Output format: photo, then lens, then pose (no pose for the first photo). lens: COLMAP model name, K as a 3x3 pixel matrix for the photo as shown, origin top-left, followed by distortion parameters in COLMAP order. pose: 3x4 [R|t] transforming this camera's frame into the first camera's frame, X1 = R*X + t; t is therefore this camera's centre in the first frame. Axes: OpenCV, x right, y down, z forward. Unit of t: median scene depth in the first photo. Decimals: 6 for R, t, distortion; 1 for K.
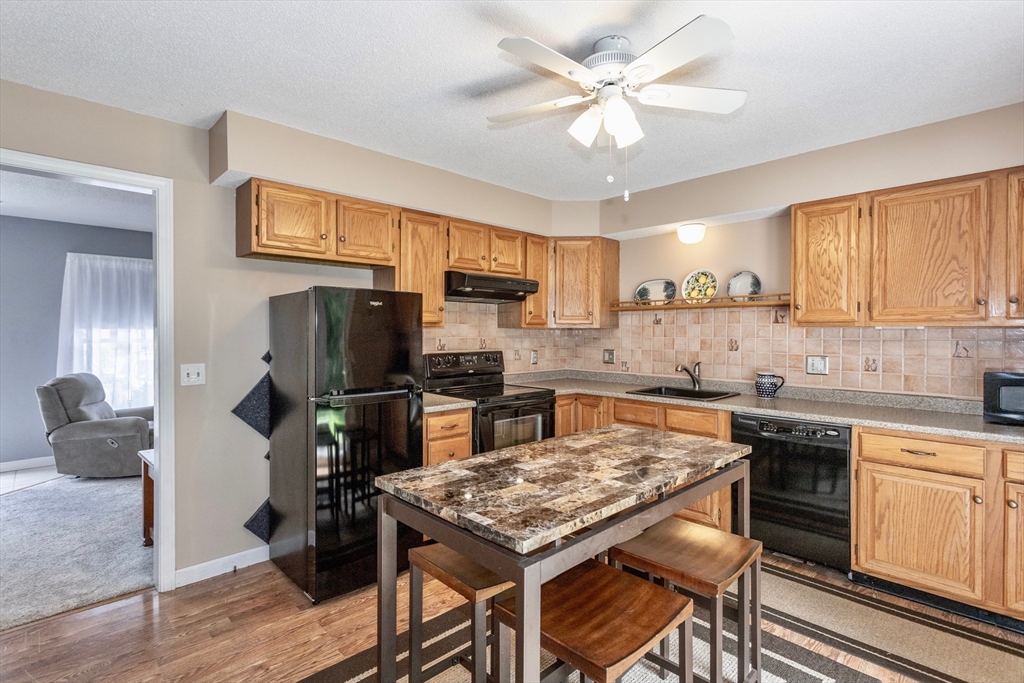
lens RADIAL K [[495.4, 0, 533.1], [0, 495.4, 335.6], [0, 0, 1]] dist [0.005719, 0.000875]
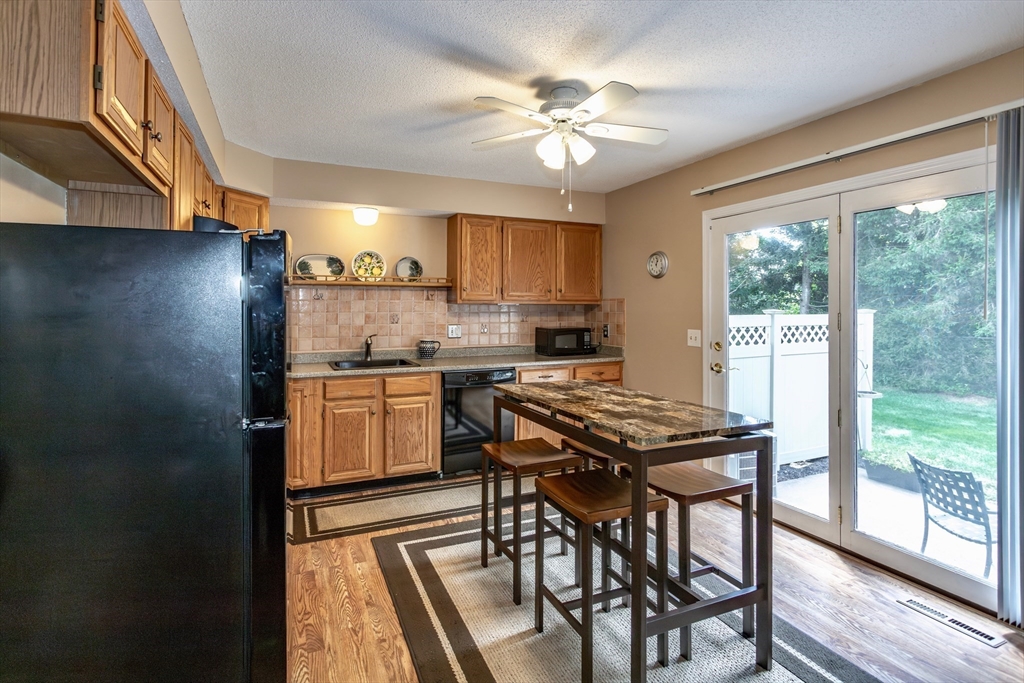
lens RADIAL K [[485.8, 0, 497.2], [0, 485.8, 311.0], [0, 0, 1]] dist [-0.000046, 0.000766]
pose [[0.377480, -0.008446, 0.925979, -0.788736], [0.008547, 0.999948, 0.005636, -0.004678], [-0.925978, 0.005787, 0.377532, 0.479087]]
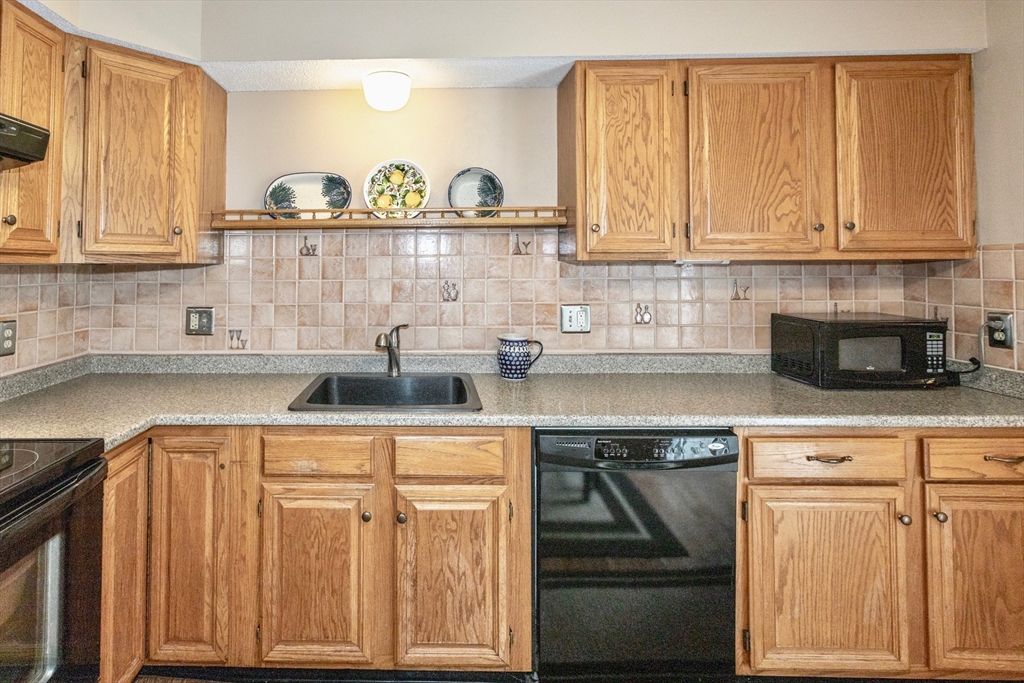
lens RADIAL K [[512.1, 0, 417.0], [0, 512.1, 249.8], [0, 0, 1]] dist [-0.000025, 0.001207]
pose [[0.738394, 0.013432, 0.674236, -0.053591], [0.012119, 0.999376, -0.033181, -0.015097], [-0.674261, 0.032671, 0.737770, 0.800048]]
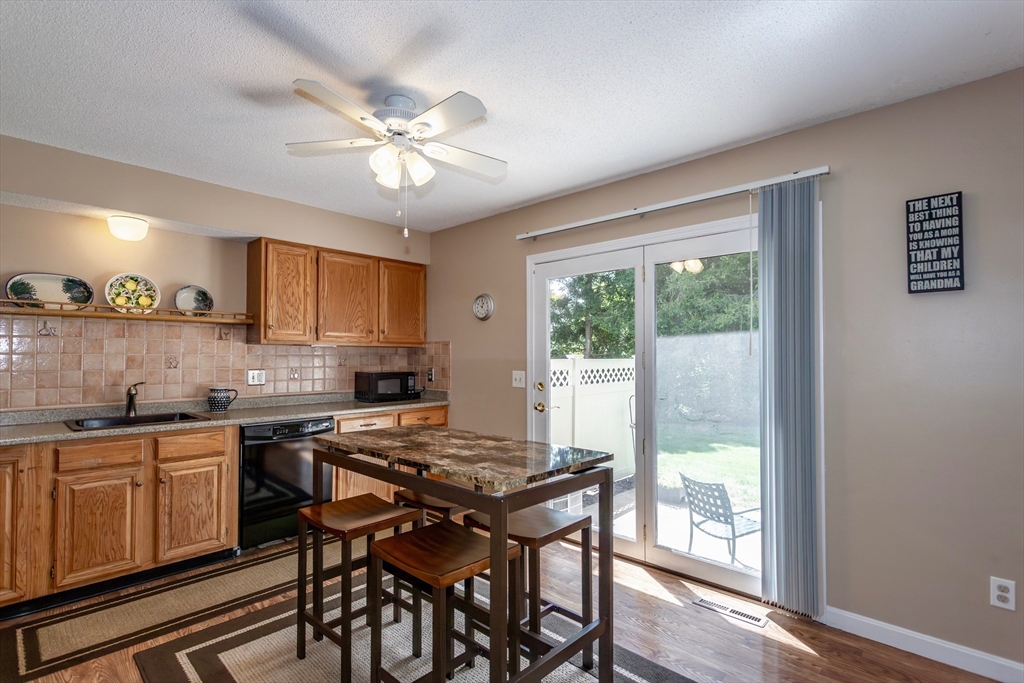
lens RADIAL K [[476.8, 0, 499.3], [0, 476.8, 355.7], [0, 0, 1]] dist [0.002244, 0.000390]
pose [[-0.007919, 0.001478, 0.999968, -0.689747], [0.007604, 0.999970, -0.001417, 0.018279], [-0.999940, 0.007592, -0.007930, 0.550514]]
